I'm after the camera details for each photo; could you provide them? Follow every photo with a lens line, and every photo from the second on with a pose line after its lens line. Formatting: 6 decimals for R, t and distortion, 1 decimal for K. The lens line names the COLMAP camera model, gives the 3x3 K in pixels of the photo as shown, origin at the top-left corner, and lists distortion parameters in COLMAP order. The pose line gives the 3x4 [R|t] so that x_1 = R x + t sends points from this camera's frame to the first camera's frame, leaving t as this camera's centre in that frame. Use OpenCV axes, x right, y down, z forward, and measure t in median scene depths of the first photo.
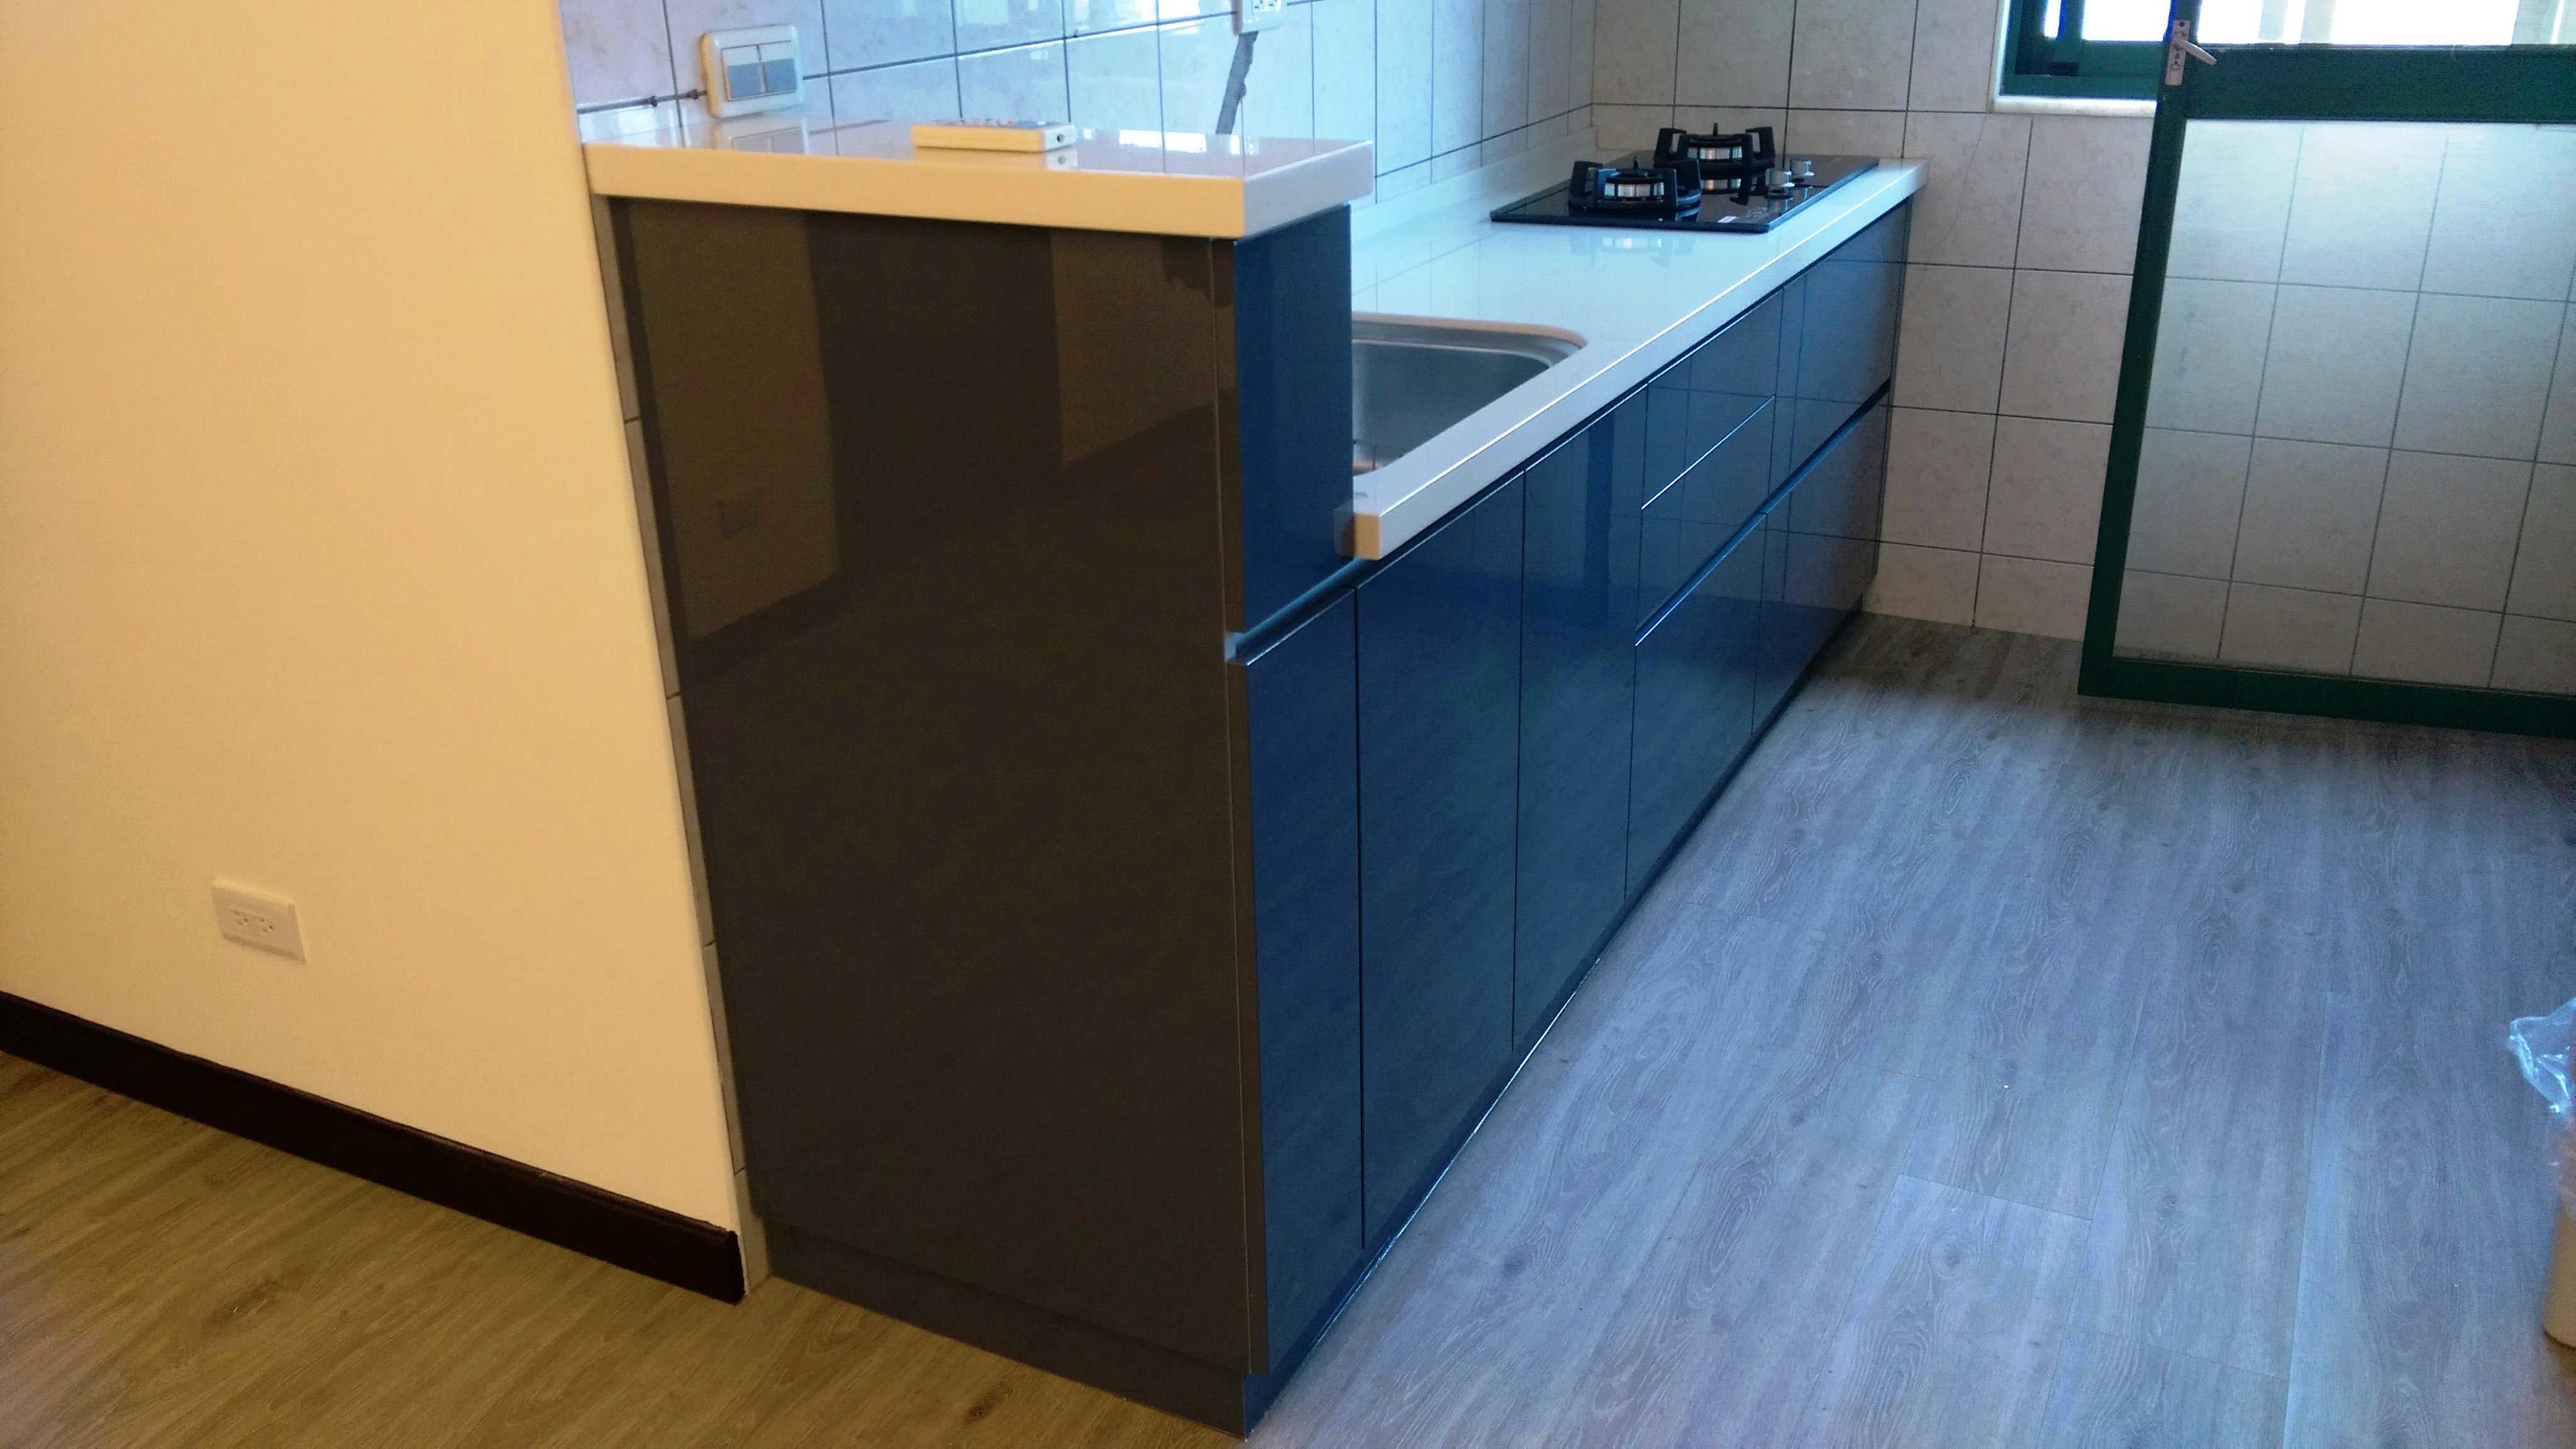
lens RADIAL K [[2079.5, 0, 1278.1], [0, 2079.5, 717.7], [0, 0, 1]] dist [0.113188, -0.189981]
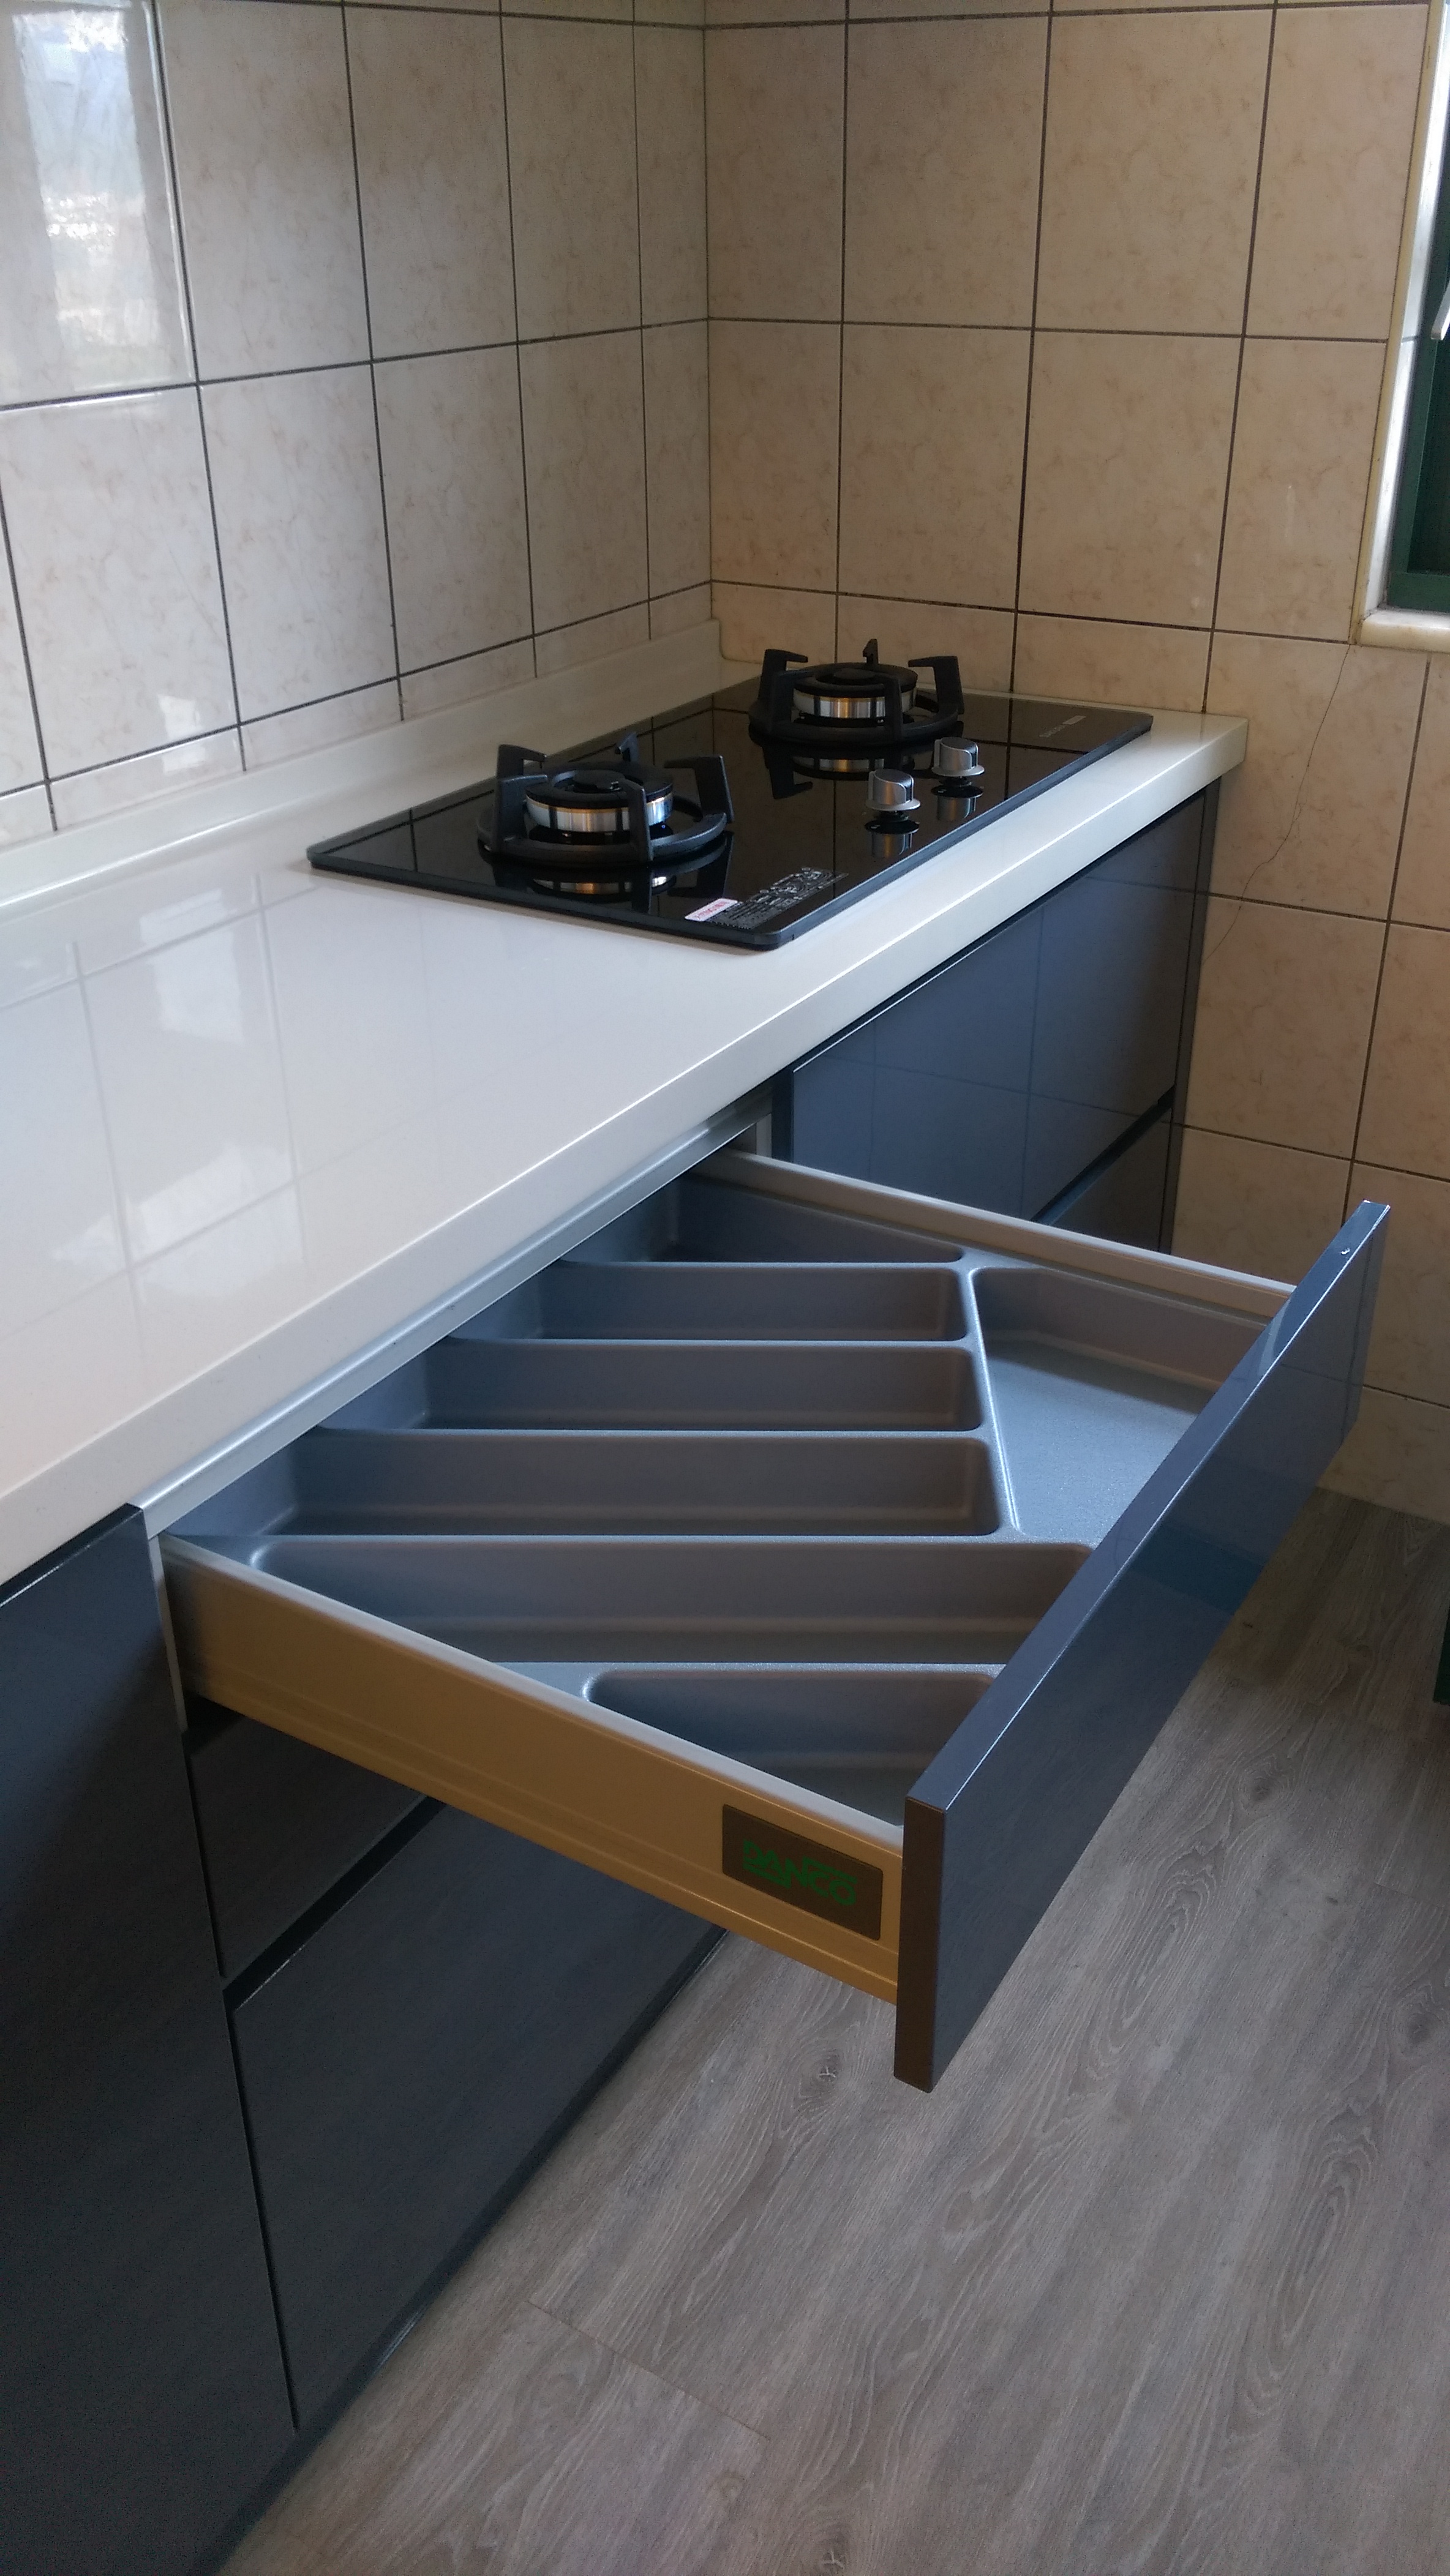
lens RADIAL K [[2089.5, 0, 729.6], [0, 2089.5, 1285.0], [0, 0, 1]] dist [0.109187, -0.176440]
pose [[0.997452, 0.045078, -0.055298, 0.268564], [-0.039088, 0.993704, 0.104998, -0.216776], [0.059683, -0.102569, 0.992934, 0.536086]]
